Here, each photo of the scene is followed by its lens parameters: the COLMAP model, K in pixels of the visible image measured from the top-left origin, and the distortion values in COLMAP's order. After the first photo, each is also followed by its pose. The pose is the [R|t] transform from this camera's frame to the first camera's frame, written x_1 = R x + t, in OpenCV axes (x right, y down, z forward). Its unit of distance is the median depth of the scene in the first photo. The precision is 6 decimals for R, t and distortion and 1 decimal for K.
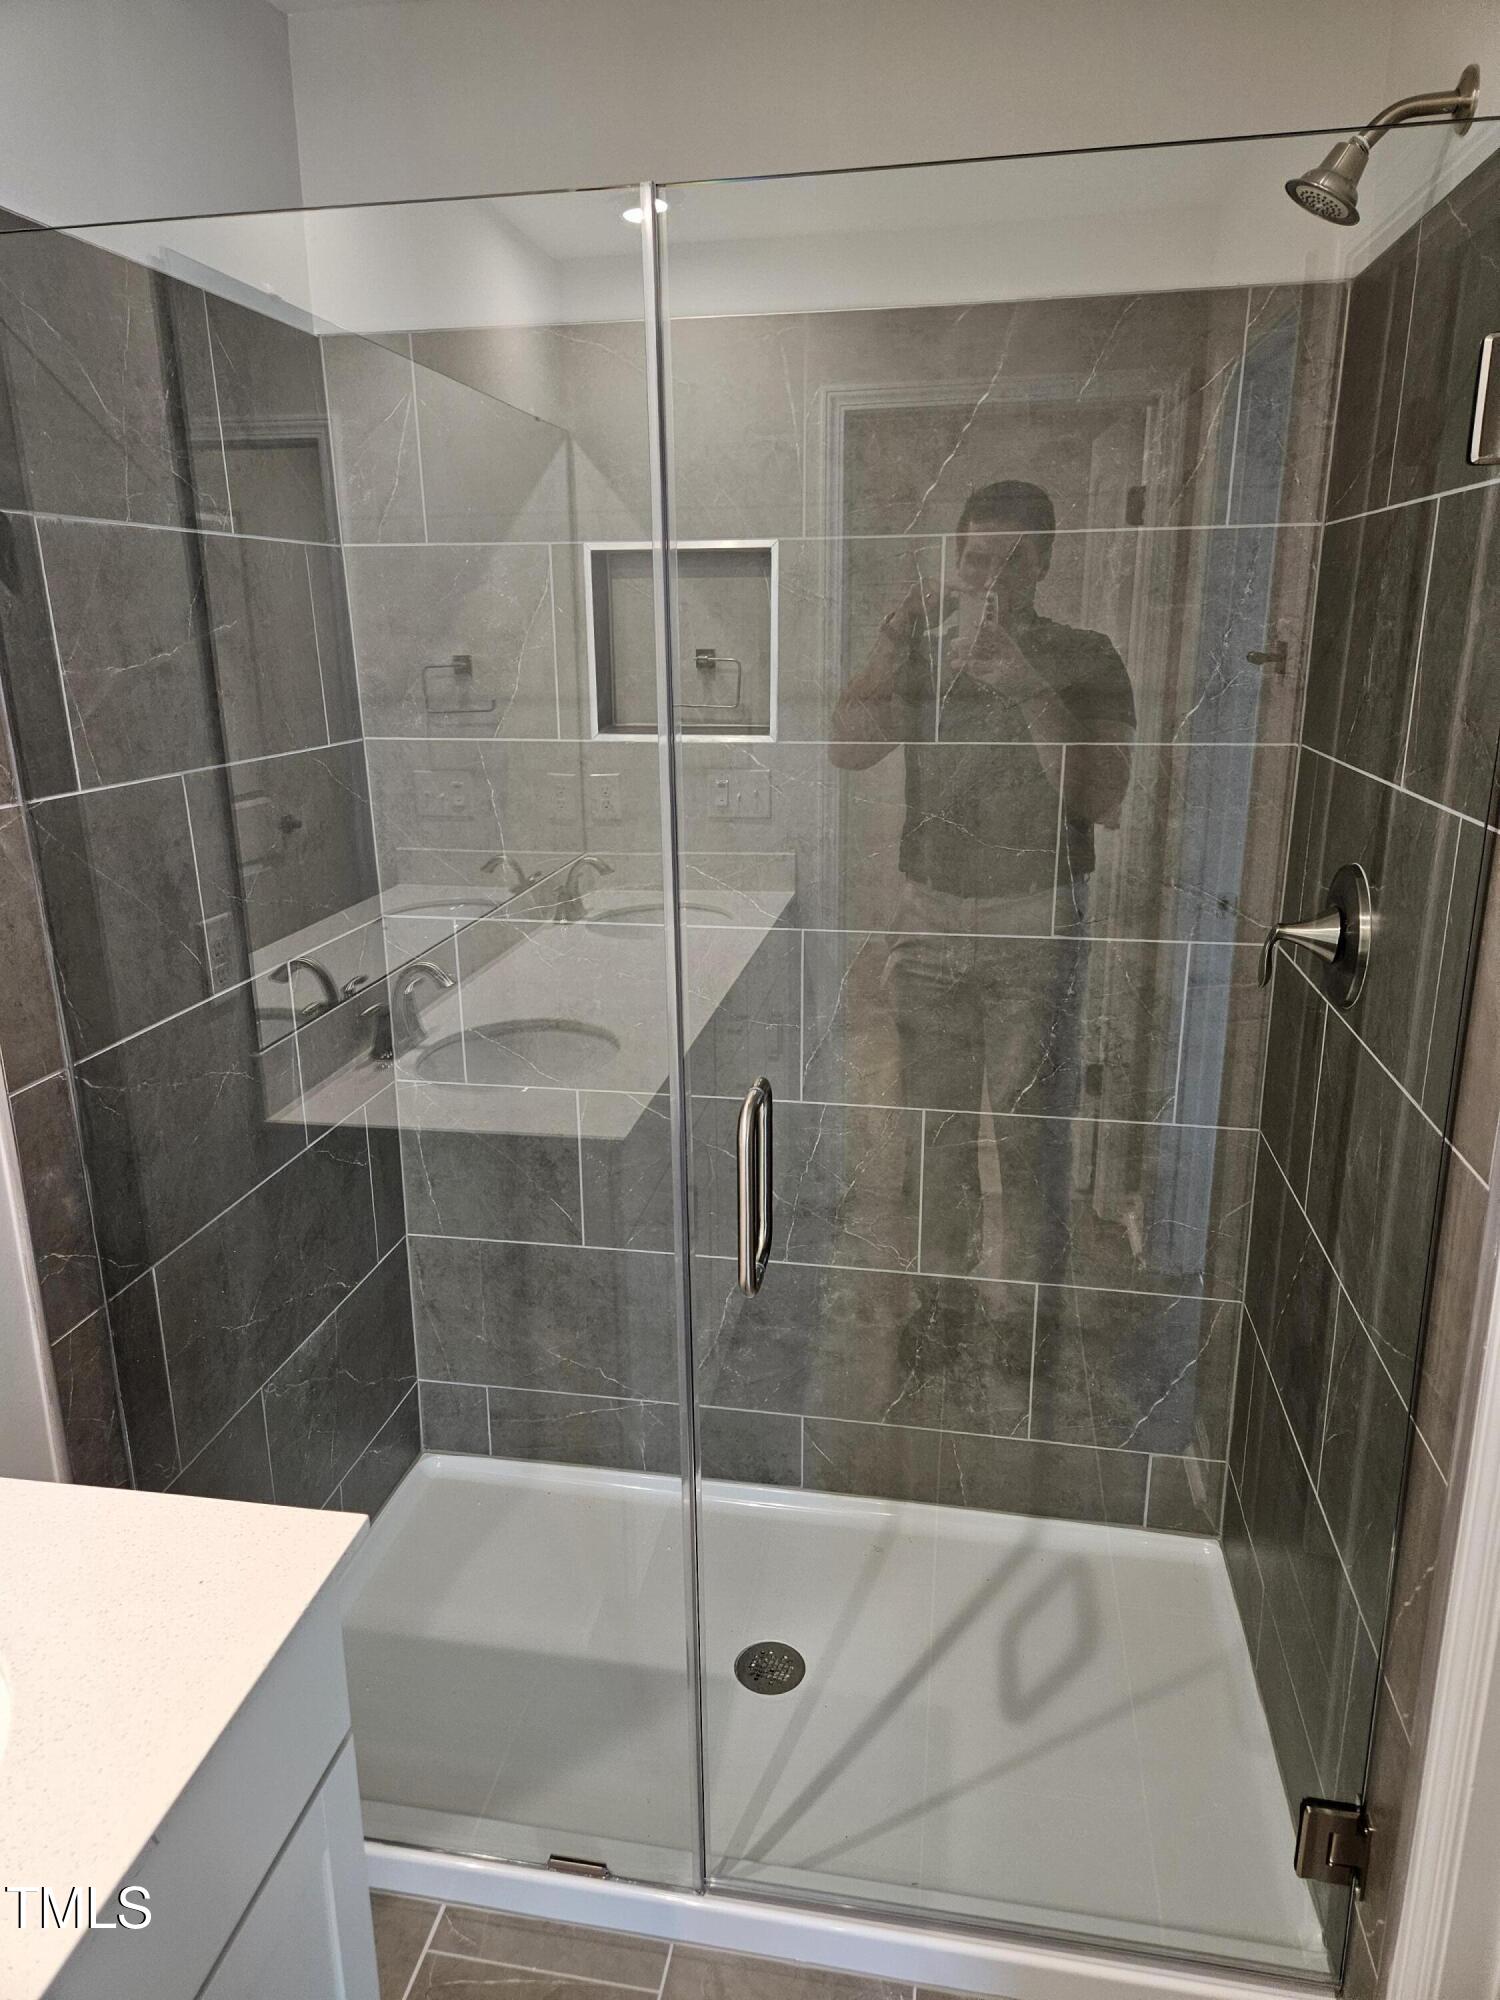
lens RADIAL K [[1343.2, 0, 749.1], [0, 1343.2, 1004.8], [0, 0, 1]] dist [0.042019, -0.012959]
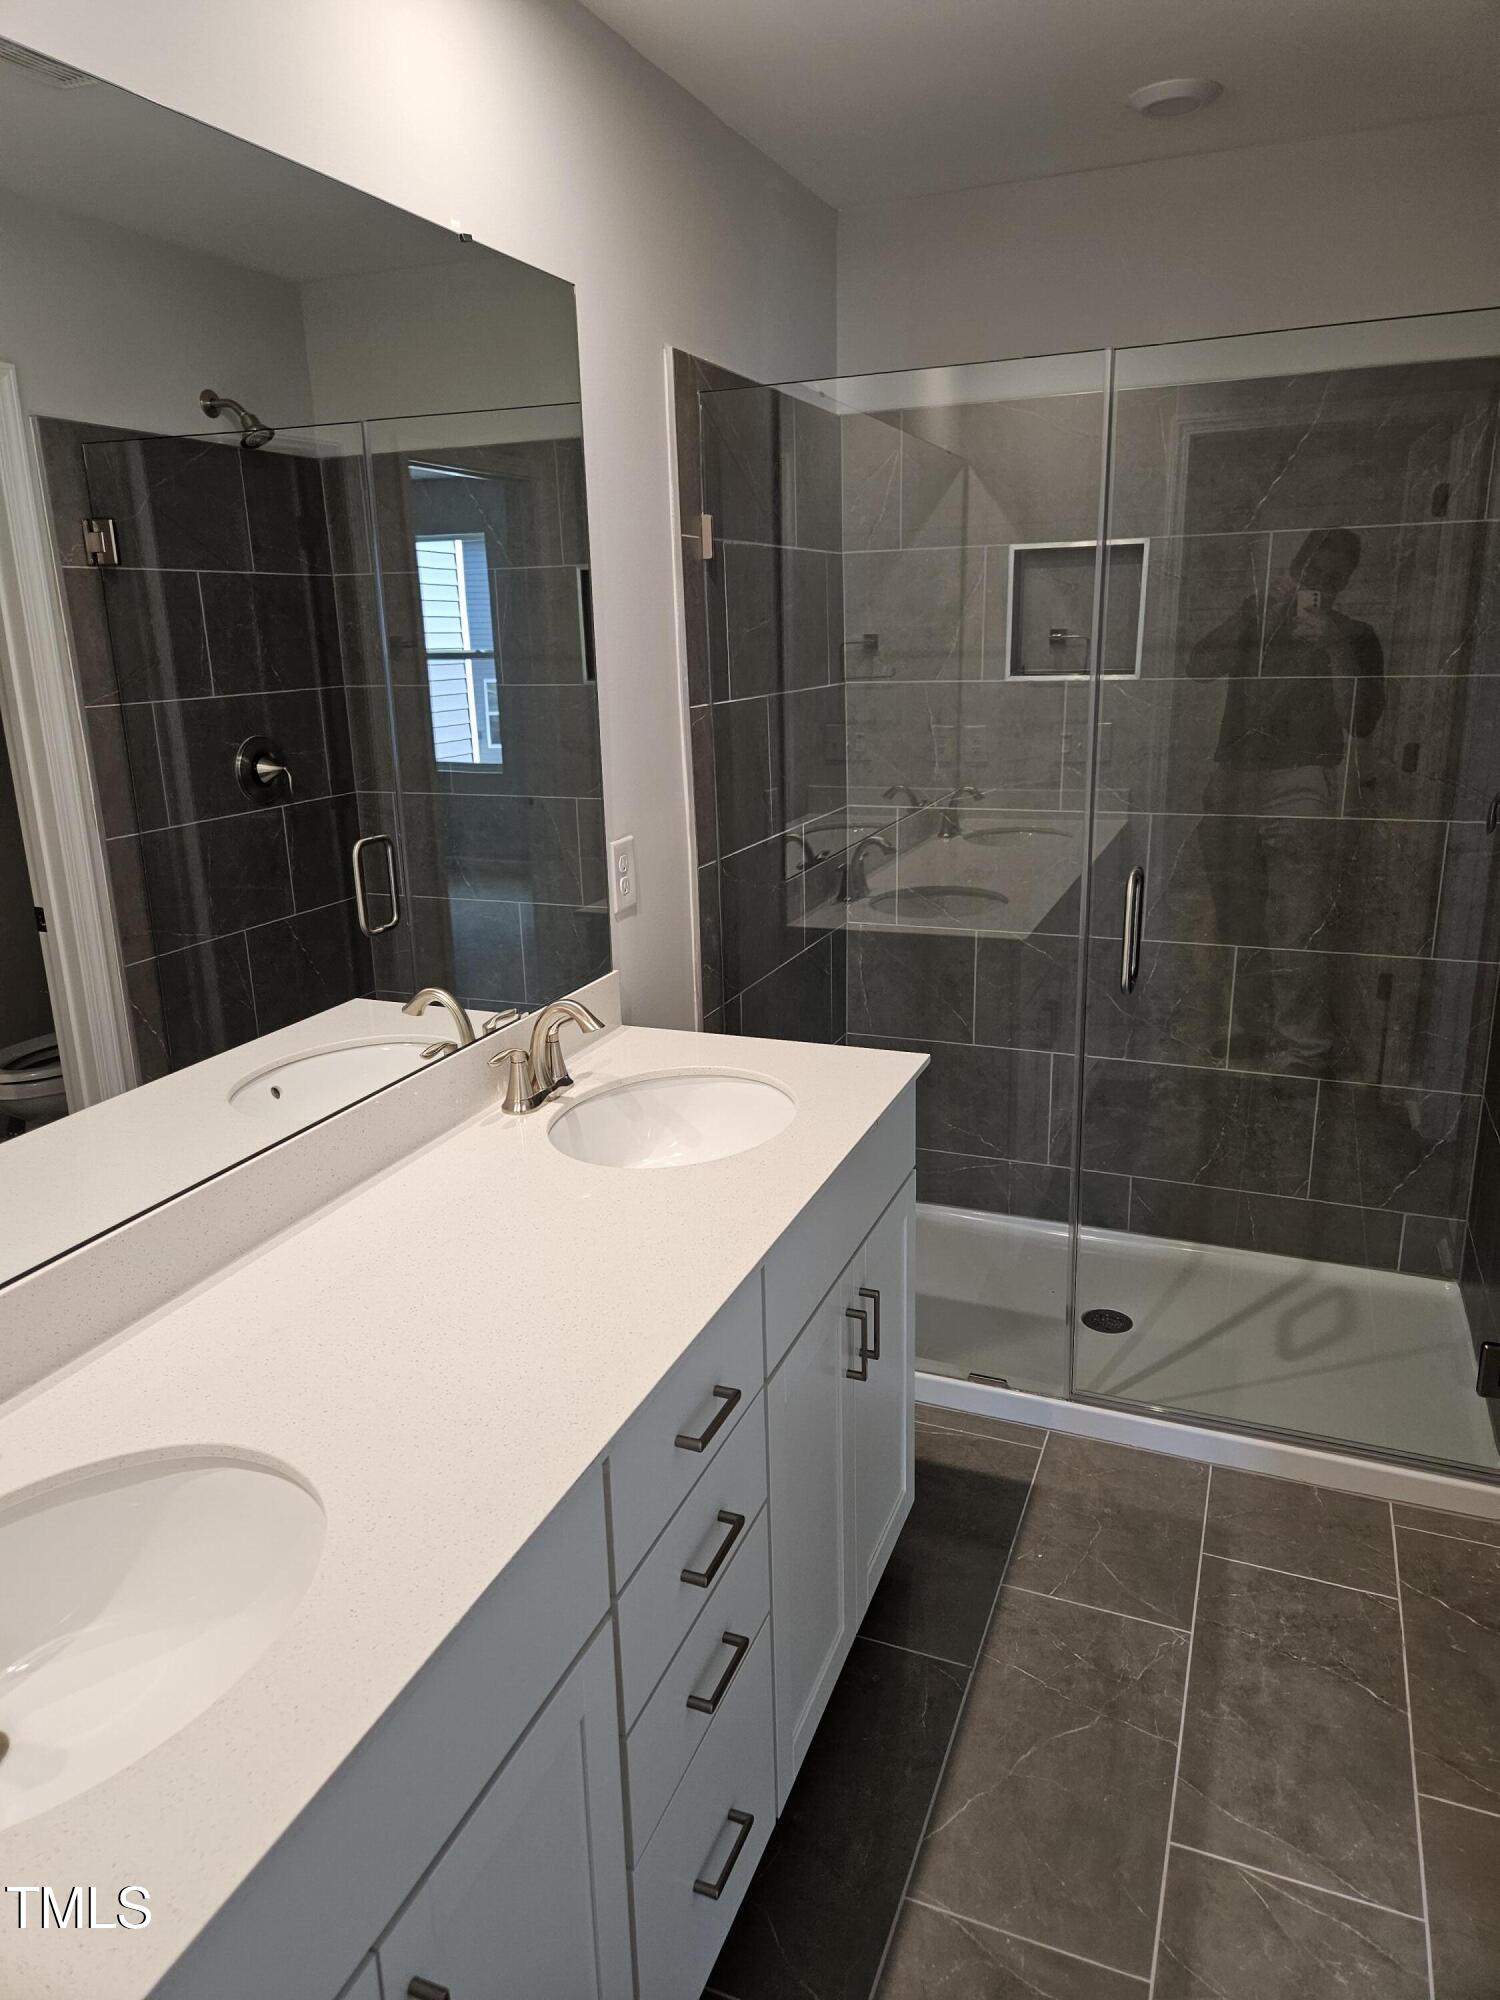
lens RADIAL K [[1343.2, 0, 745.8], [0, 1343.2, 994.1], [0, 0, 1]] dist [0.042019, -0.012959]
pose [[0.977224, 0.042937, -0.207822, -0.069900], [-0.045035, 0.998971, -0.005370, 0.151900], [0.207377, 0.014607, 0.978152, -0.446578]]
